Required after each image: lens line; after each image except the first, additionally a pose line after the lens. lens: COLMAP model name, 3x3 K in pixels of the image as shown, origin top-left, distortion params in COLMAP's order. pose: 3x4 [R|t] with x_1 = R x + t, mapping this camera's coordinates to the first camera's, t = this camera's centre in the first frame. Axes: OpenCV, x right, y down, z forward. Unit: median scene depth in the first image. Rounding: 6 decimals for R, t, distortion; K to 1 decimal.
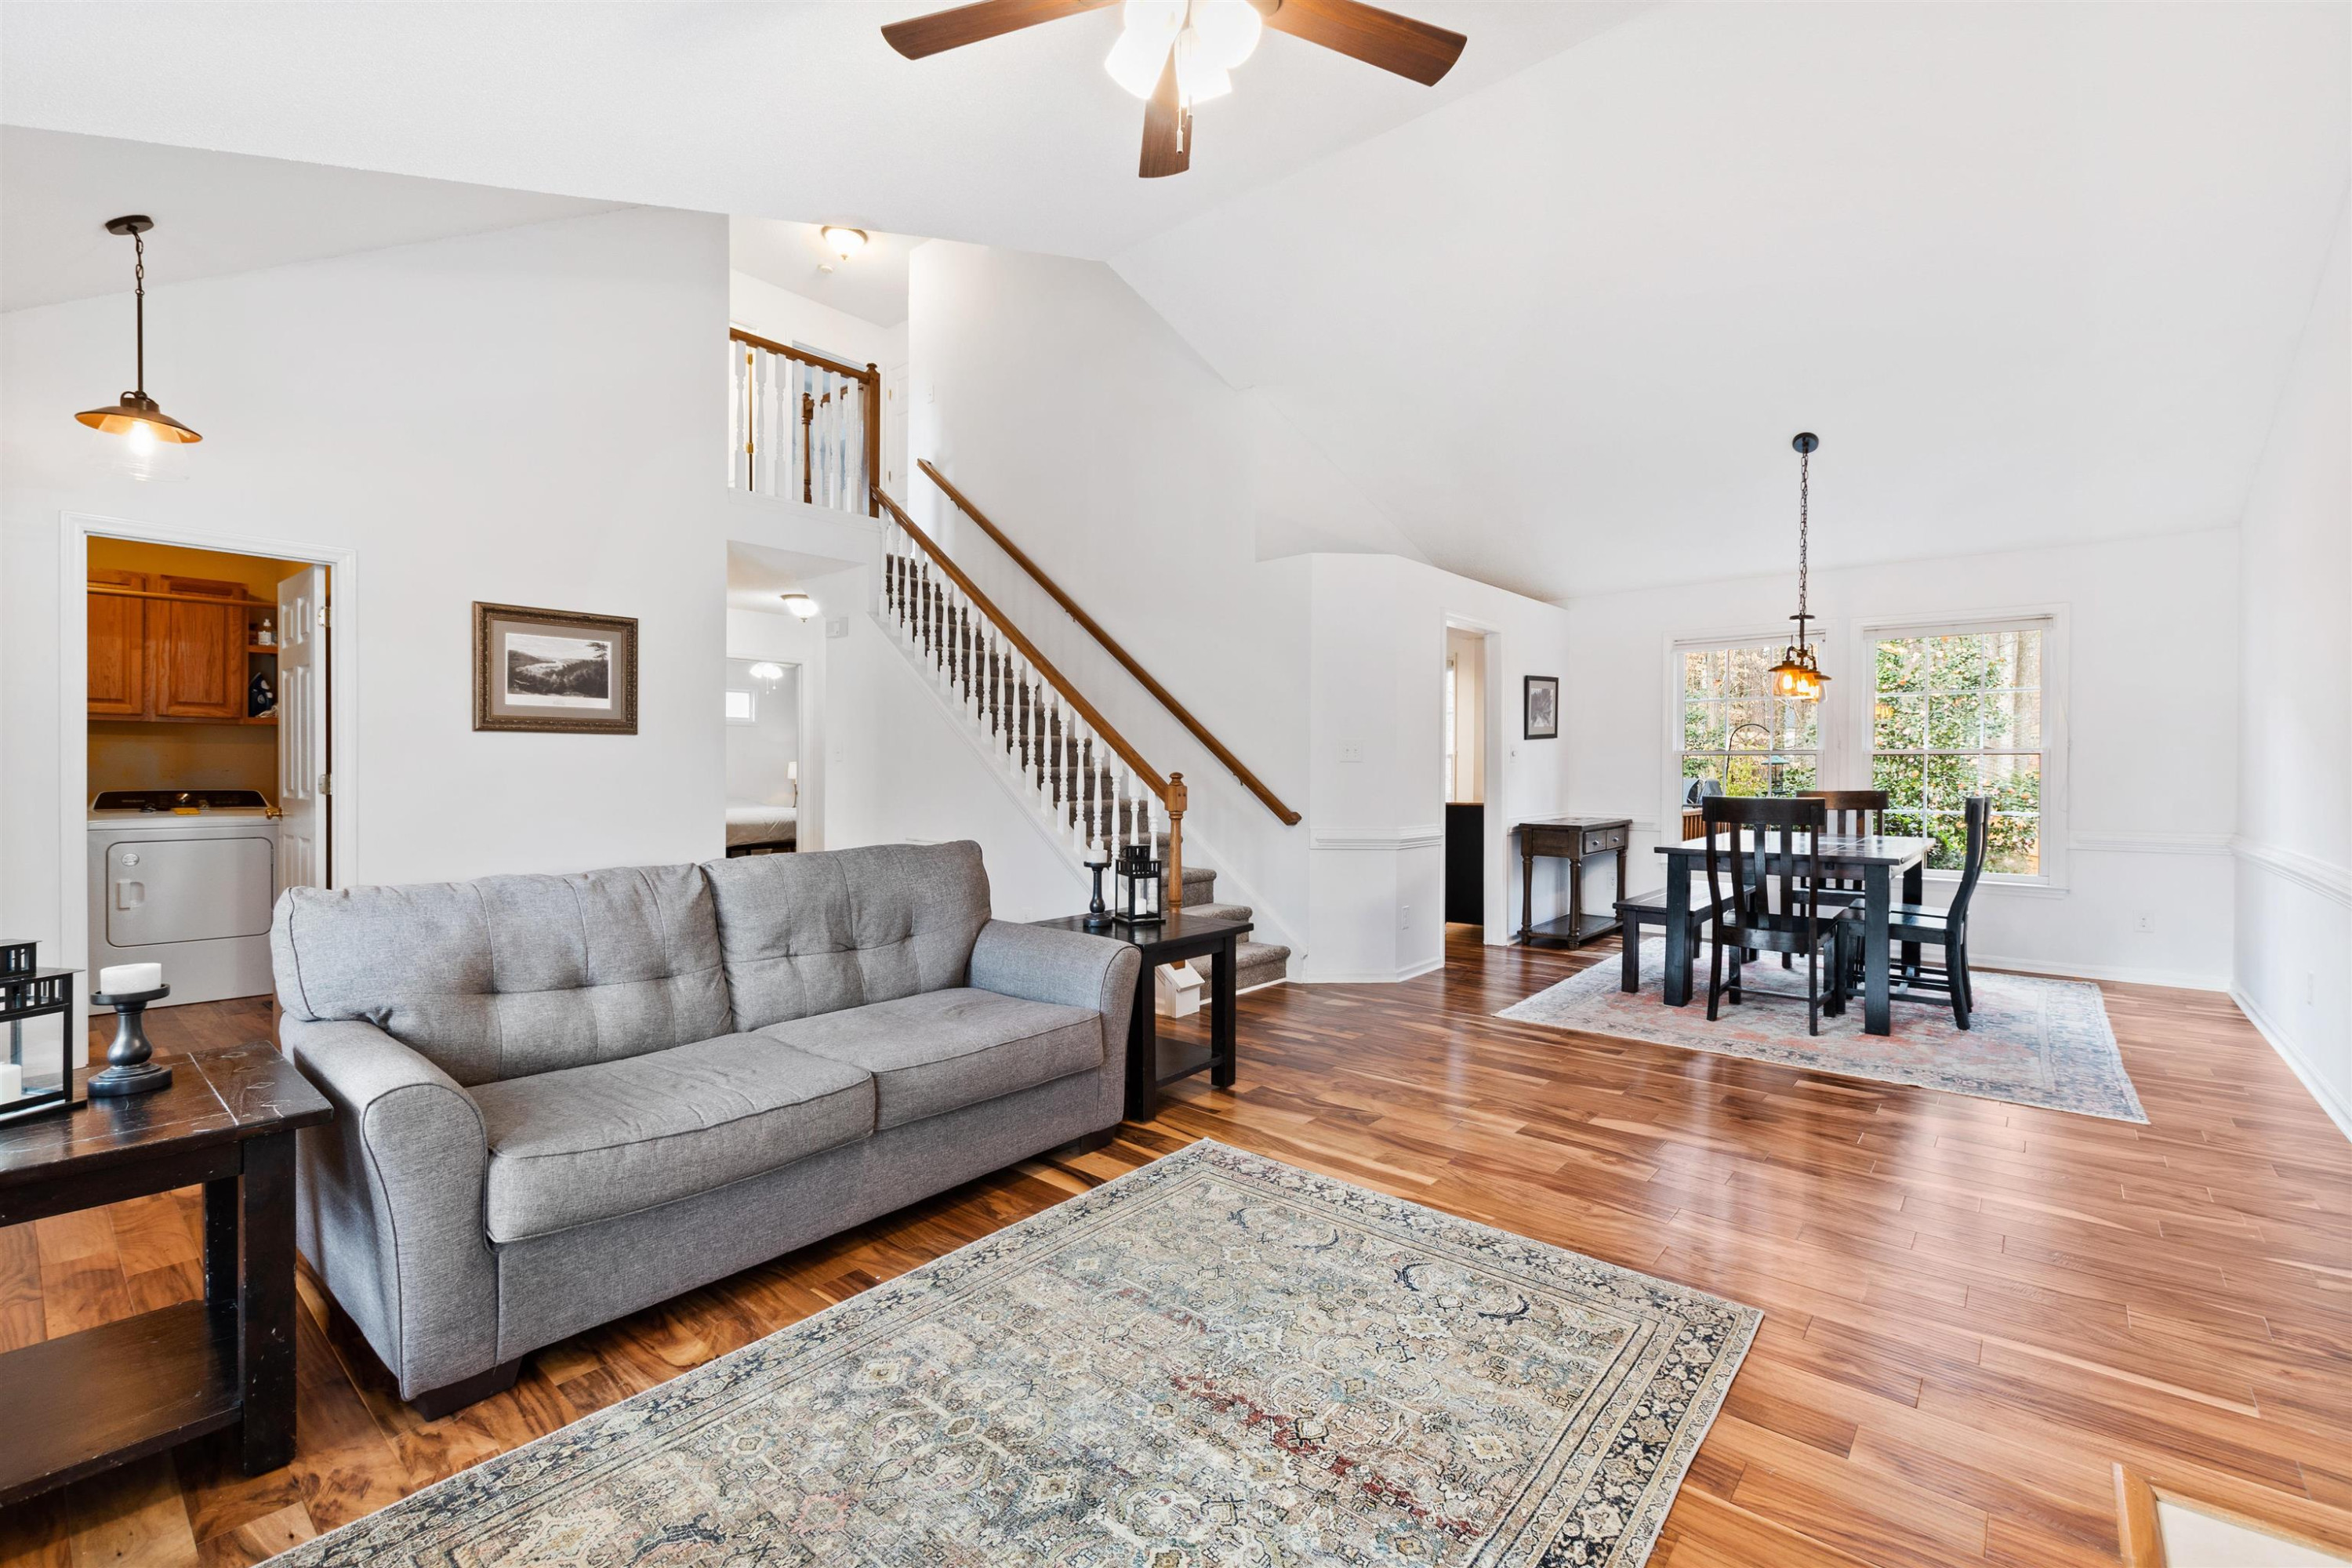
lens RADIAL K [[1022.9, 0, 1157.8], [0, 1022.9, 775.6], [0, 0, 1]] dist [0.000731, -0.000116]
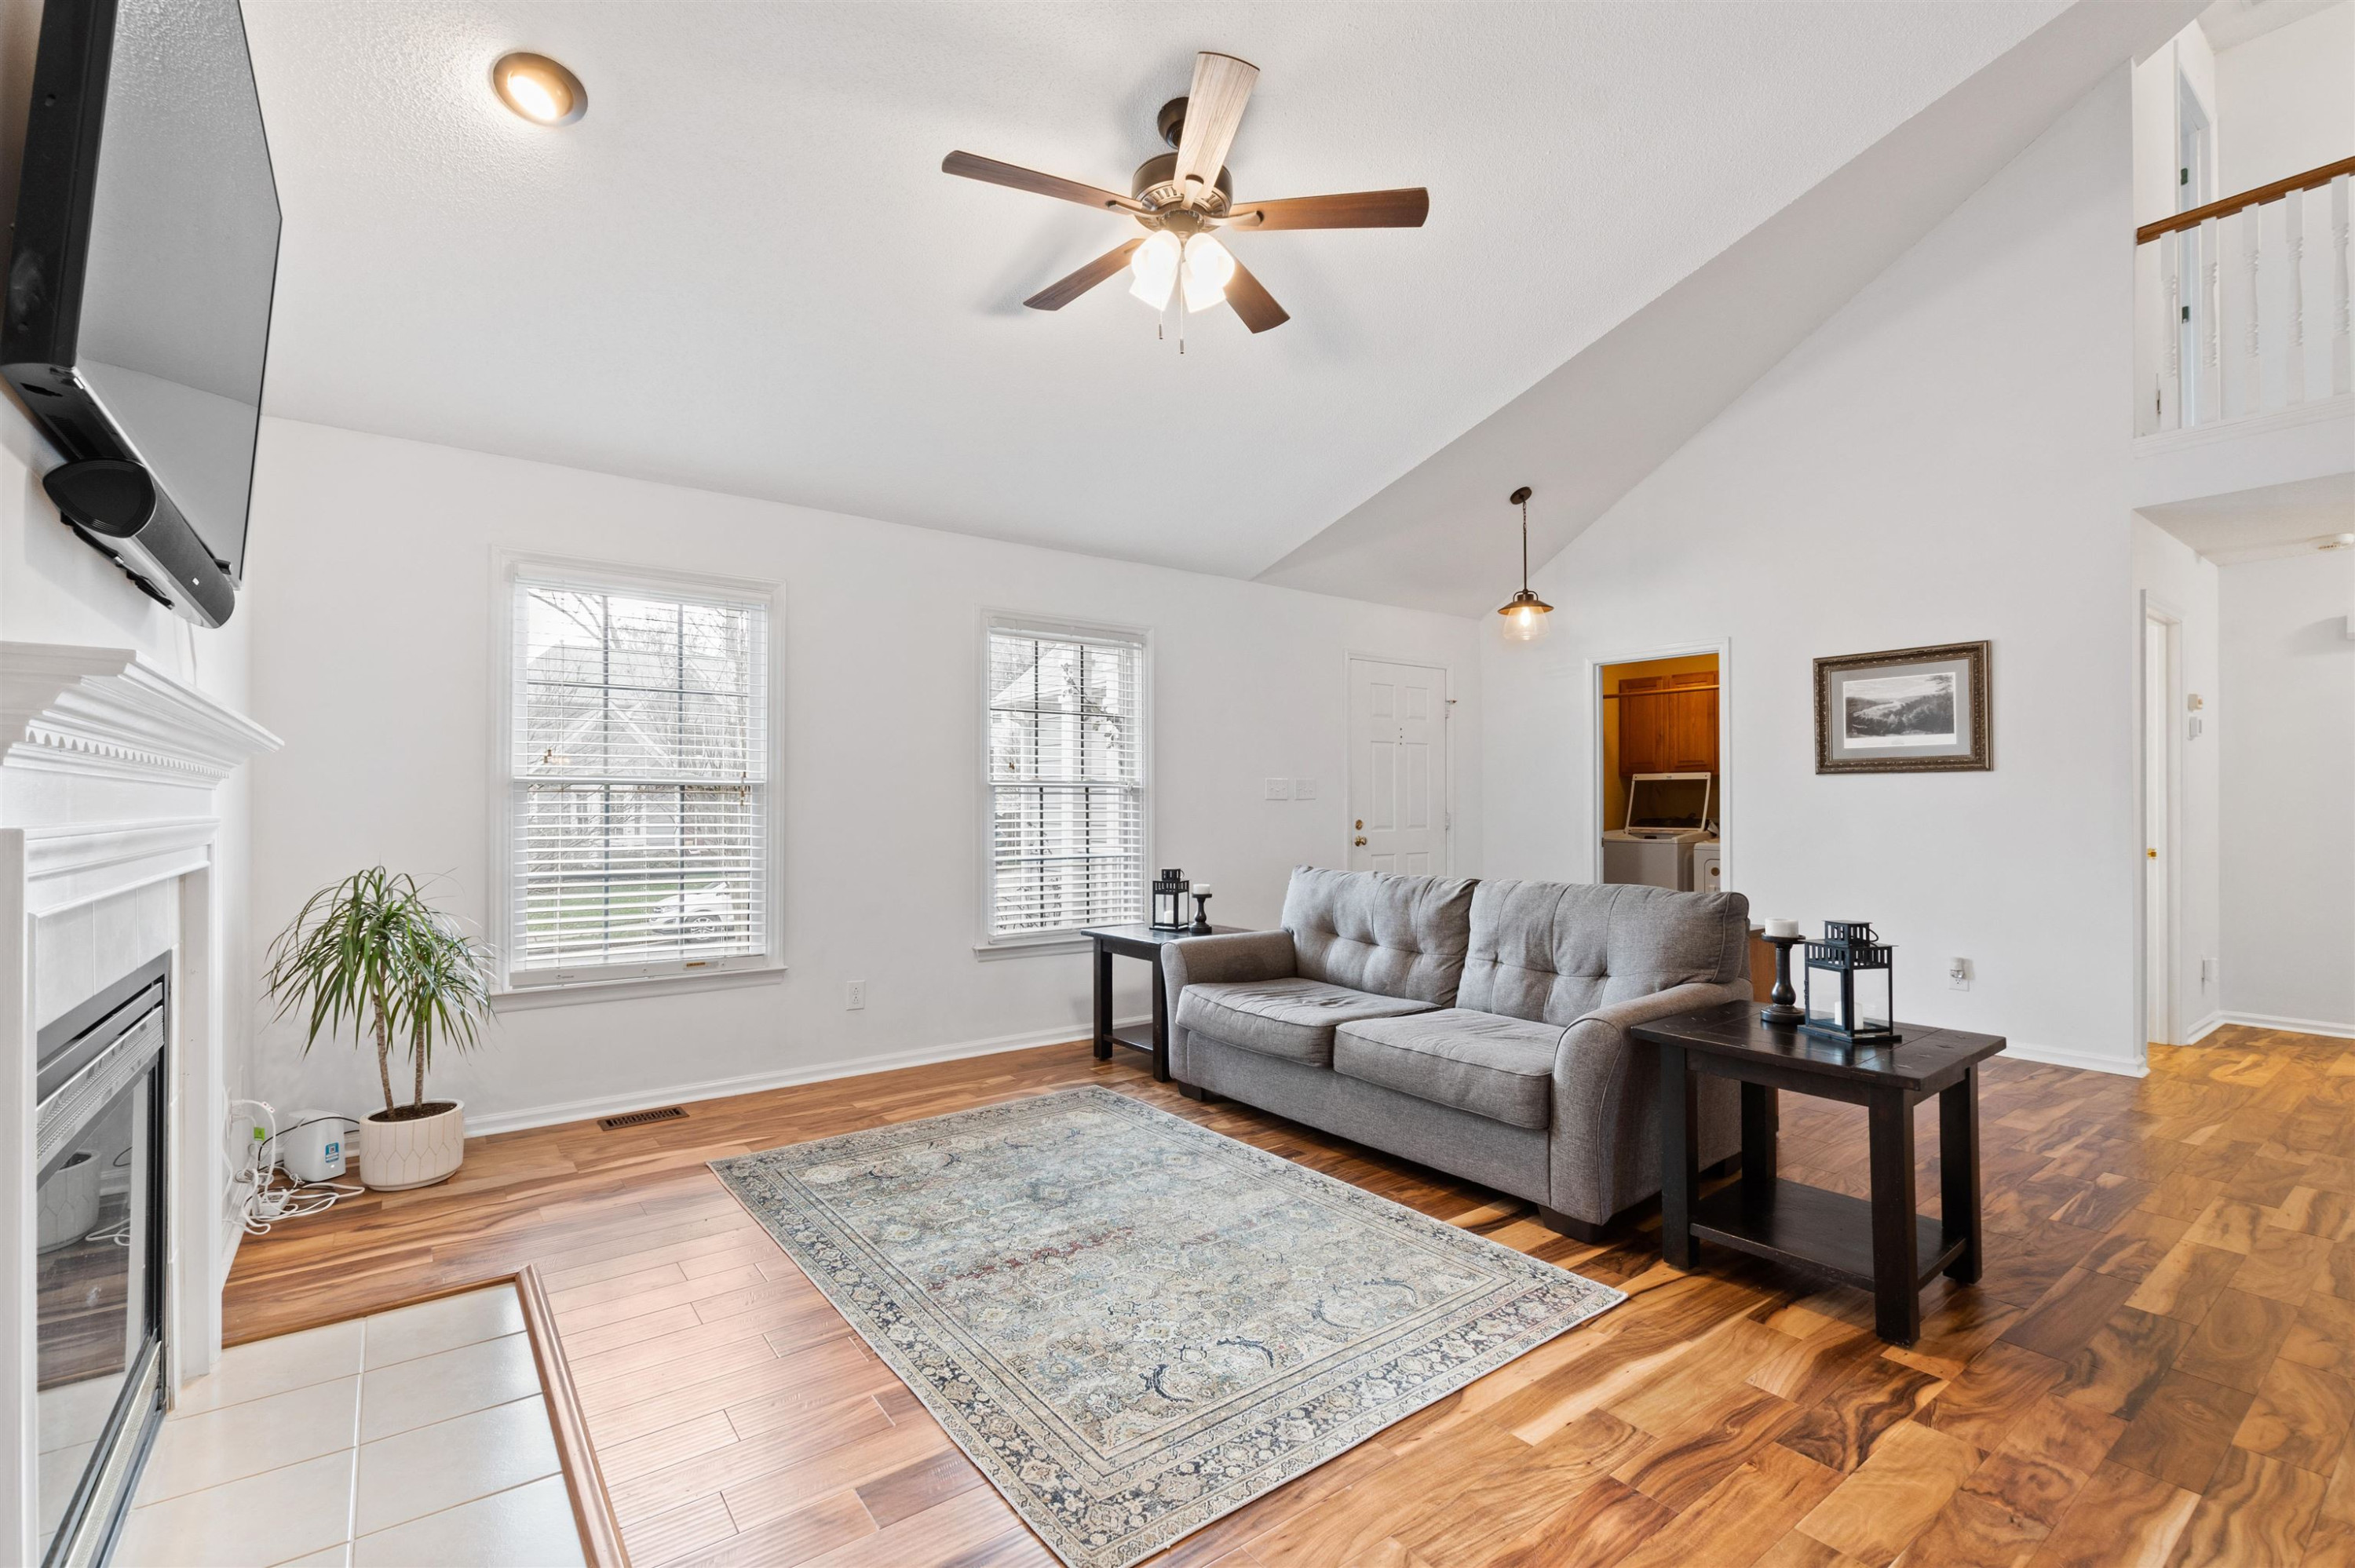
lens RADIAL K [[1024.1, 0, 1158.9], [0, 1024.1, 792.1], [0, 0, 1]] dist [0.000731, -0.000116]
pose [[-0.218096, -0.012045, -0.975853, 1.013285], [-0.006978, 0.999918, -0.010783, -0.012708], [0.975902, 0.004458, -0.218162, 0.951629]]
